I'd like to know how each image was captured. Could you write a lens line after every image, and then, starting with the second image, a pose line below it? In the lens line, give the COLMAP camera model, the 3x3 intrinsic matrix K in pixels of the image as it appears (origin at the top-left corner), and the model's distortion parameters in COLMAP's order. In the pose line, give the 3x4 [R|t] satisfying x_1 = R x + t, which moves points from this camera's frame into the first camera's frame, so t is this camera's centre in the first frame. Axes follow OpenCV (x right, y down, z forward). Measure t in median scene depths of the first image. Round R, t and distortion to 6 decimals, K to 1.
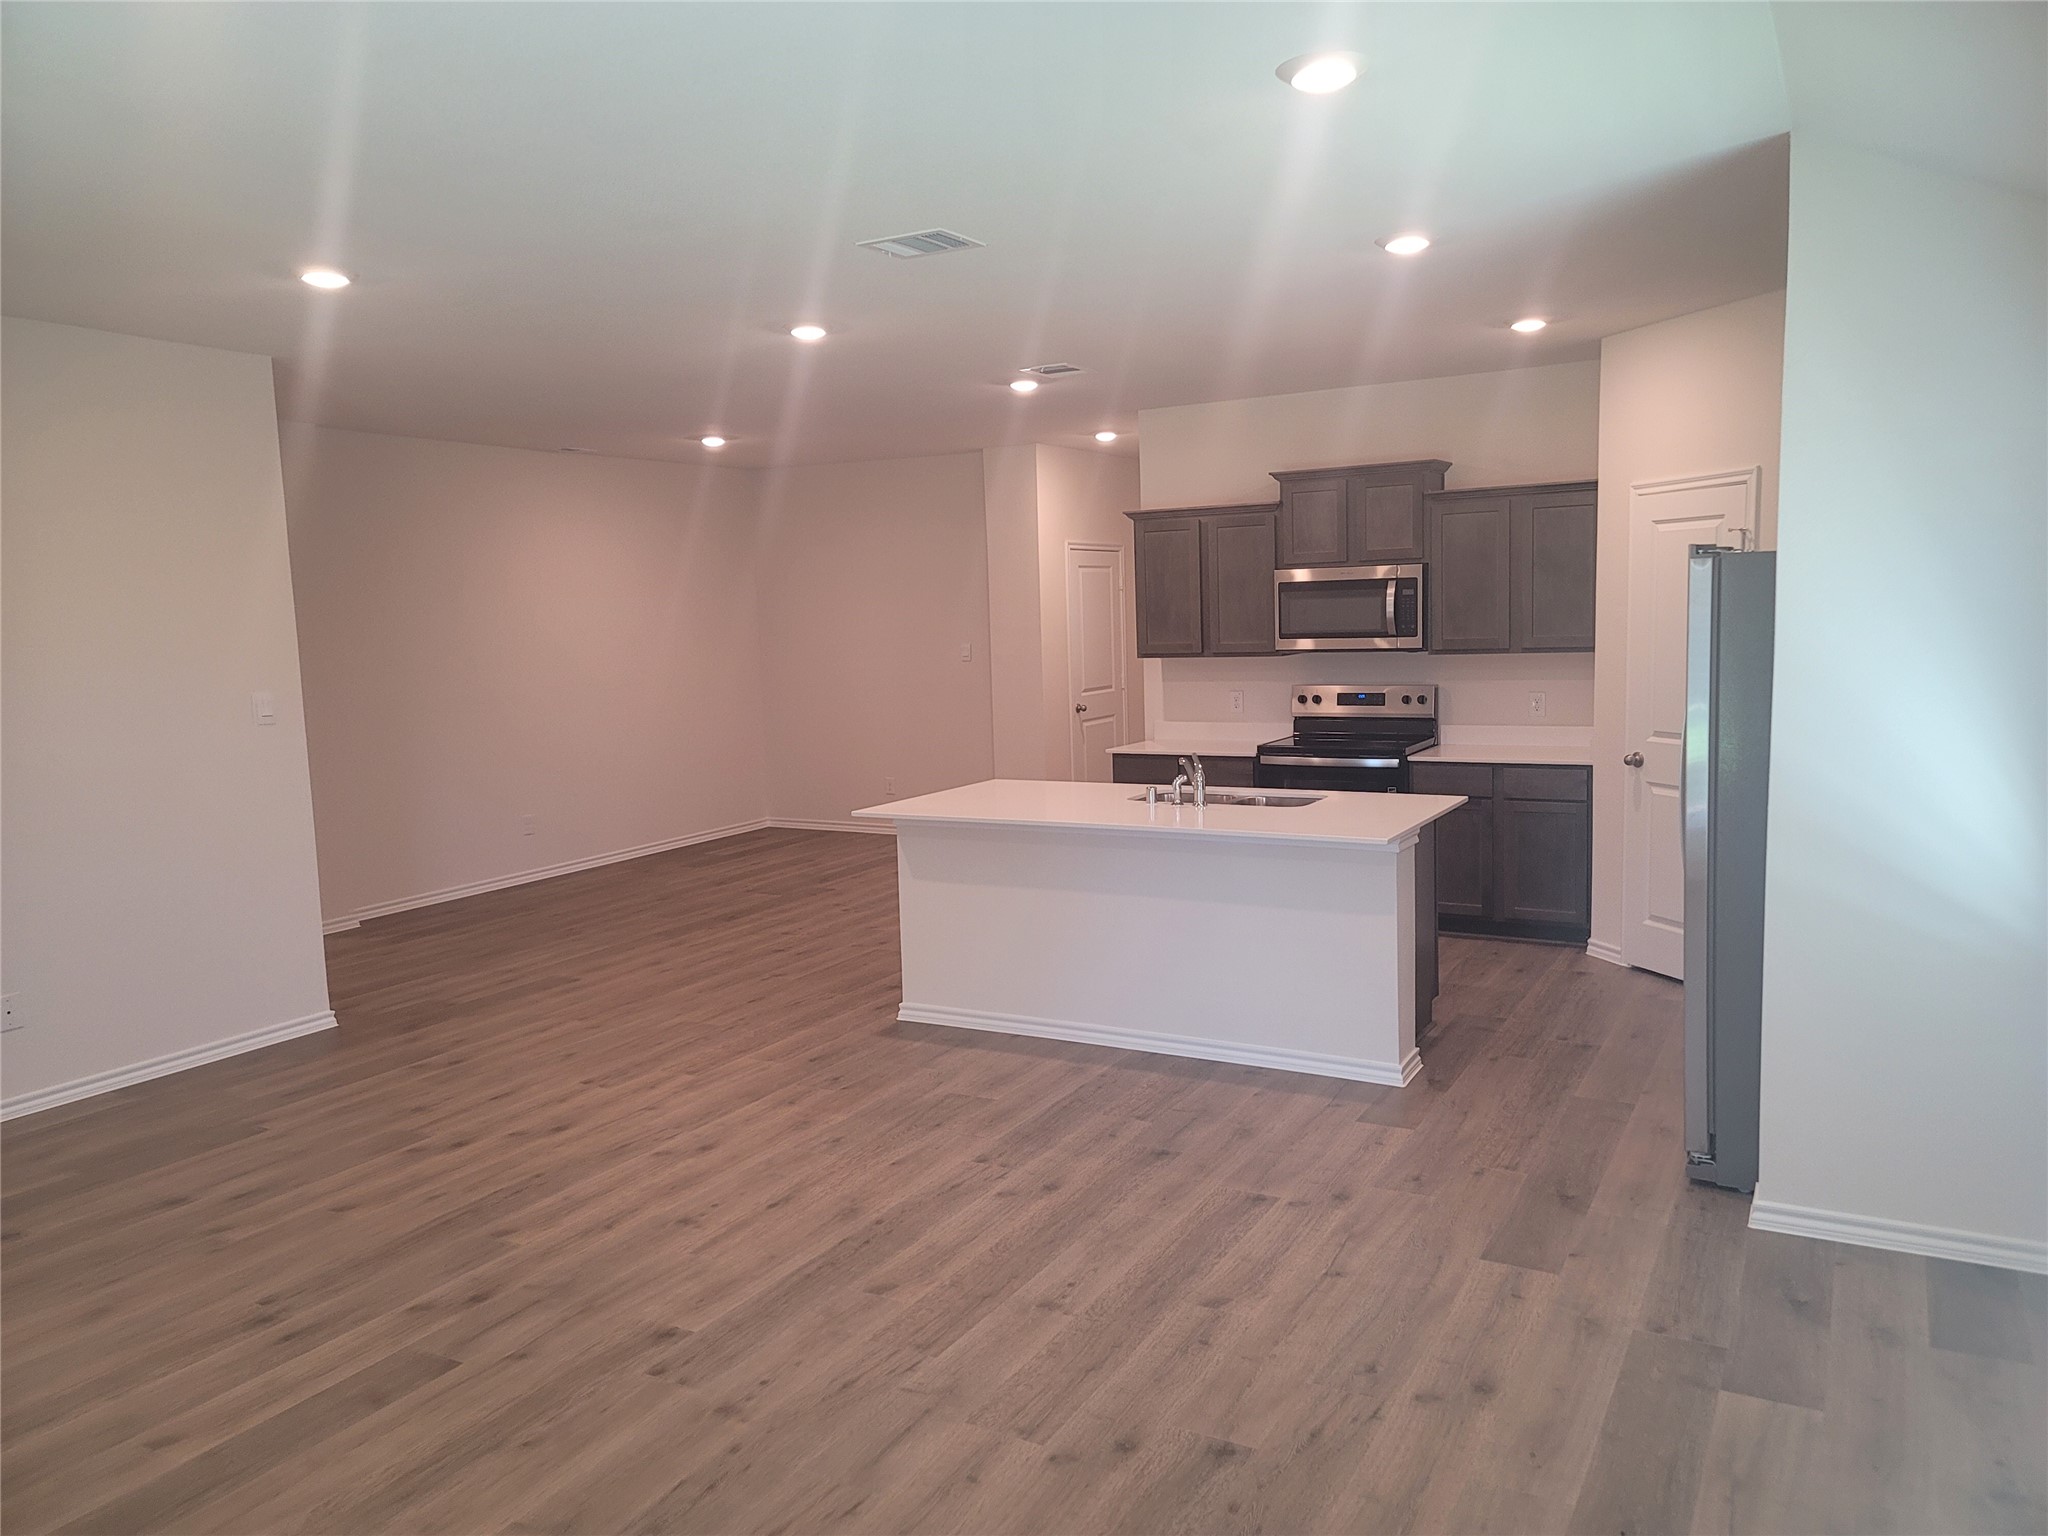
lens RADIAL K [[1487.5, 0, 1033.2], [0, 1487.5, 775.5], [0, 0, 1]] dist [0.085821, -0.065185]
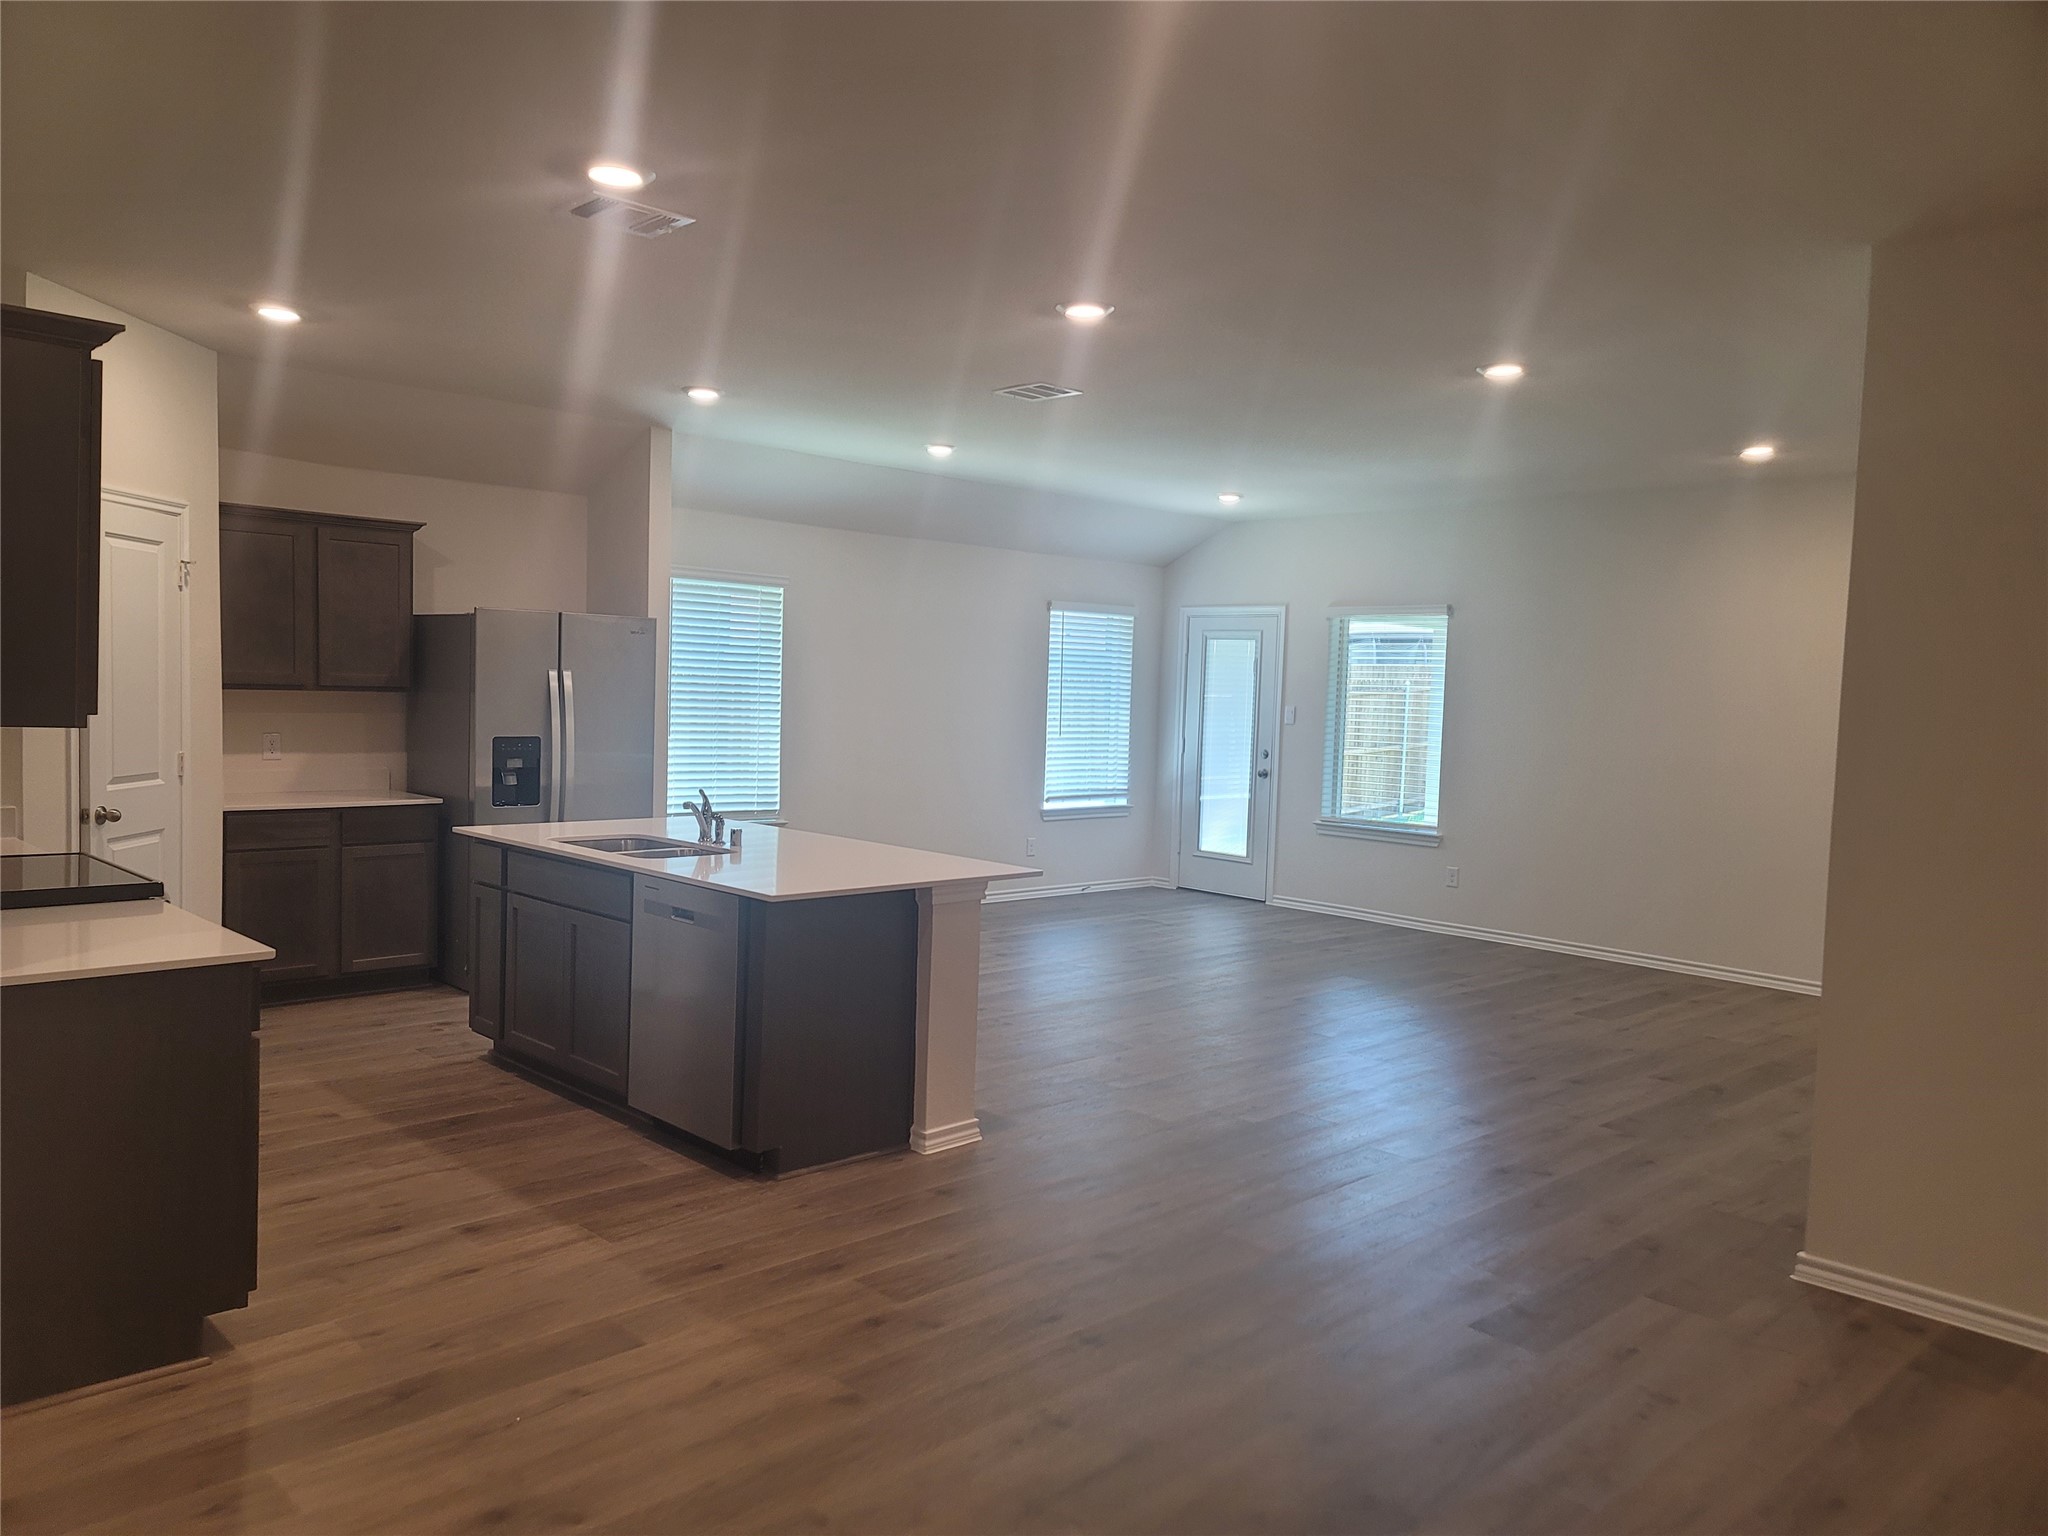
lens RADIAL K [[1487.5, 0, 999.9], [0, 1487.5, 760.7], [0, 0, 1]] dist [0.085821, -0.065185]
pose [[-0.953805, -0.019686, 0.299782, -0.421363], [0.027533, 0.987924, 0.152473, -0.202184], [-0.299164, 0.153684, -0.941744, 2.140818]]
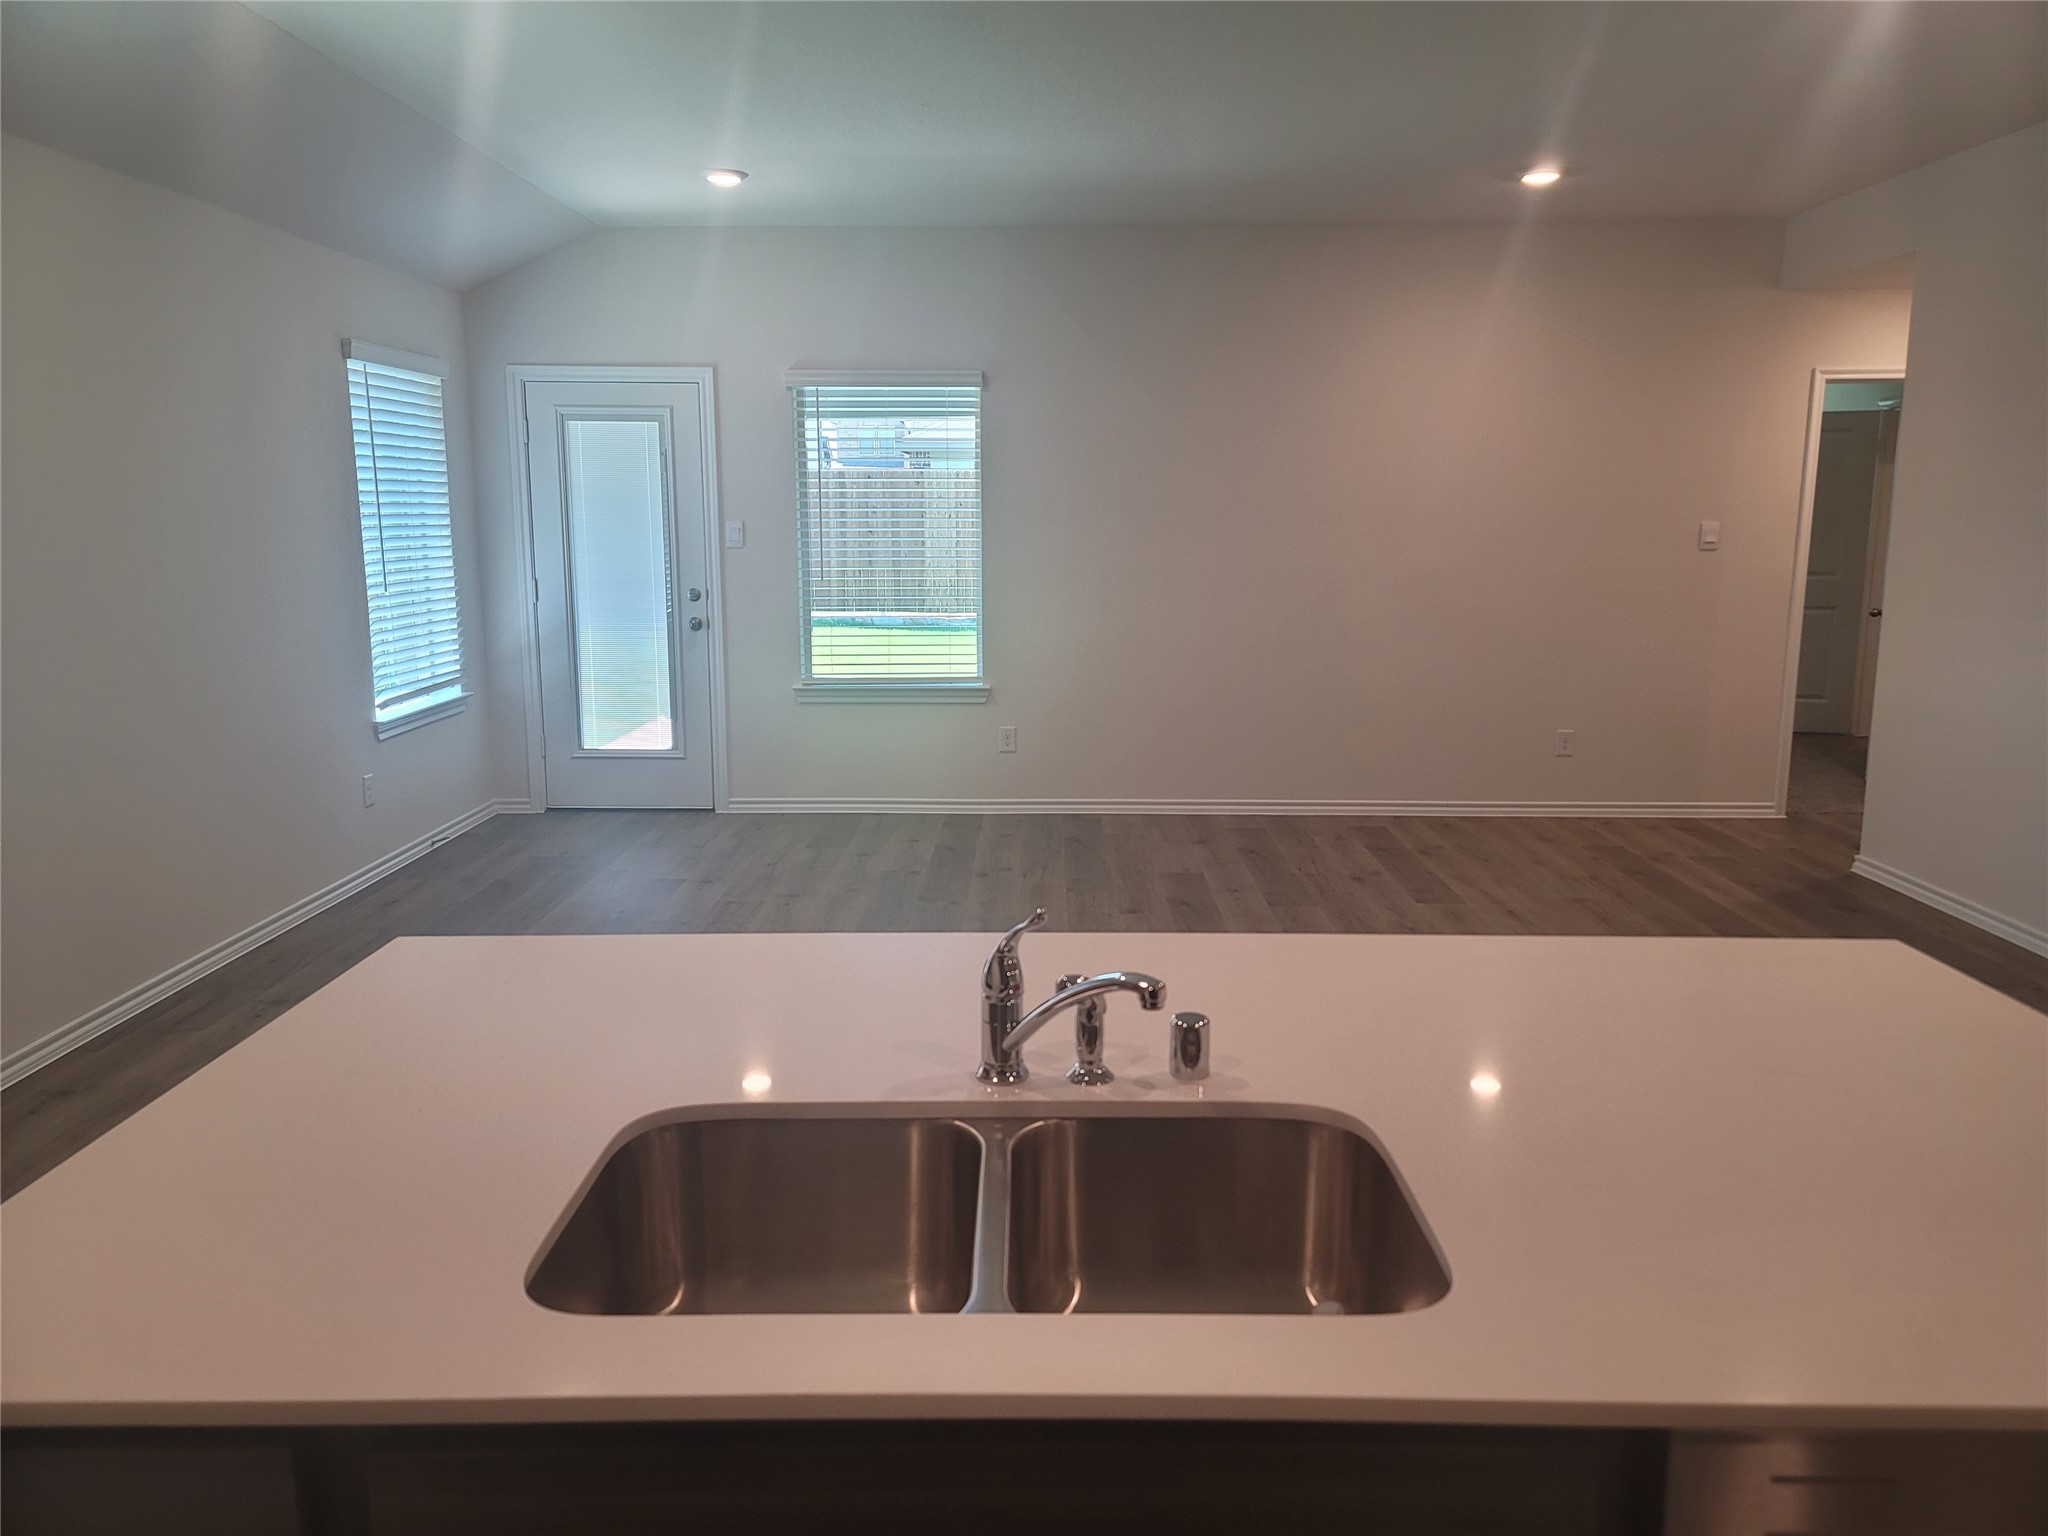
lens RADIAL K [[1487.5, 0, 1028.2], [0, 1487.5, 760.3], [0, 0, 1]] dist [0.085821, -0.065185]
pose [[-0.878418, 0.108258, -0.465469, 0.265236], [-0.029941, 0.959624, 0.279689, -0.134691], [0.476954, 0.259621, -0.839710, 1.413795]]
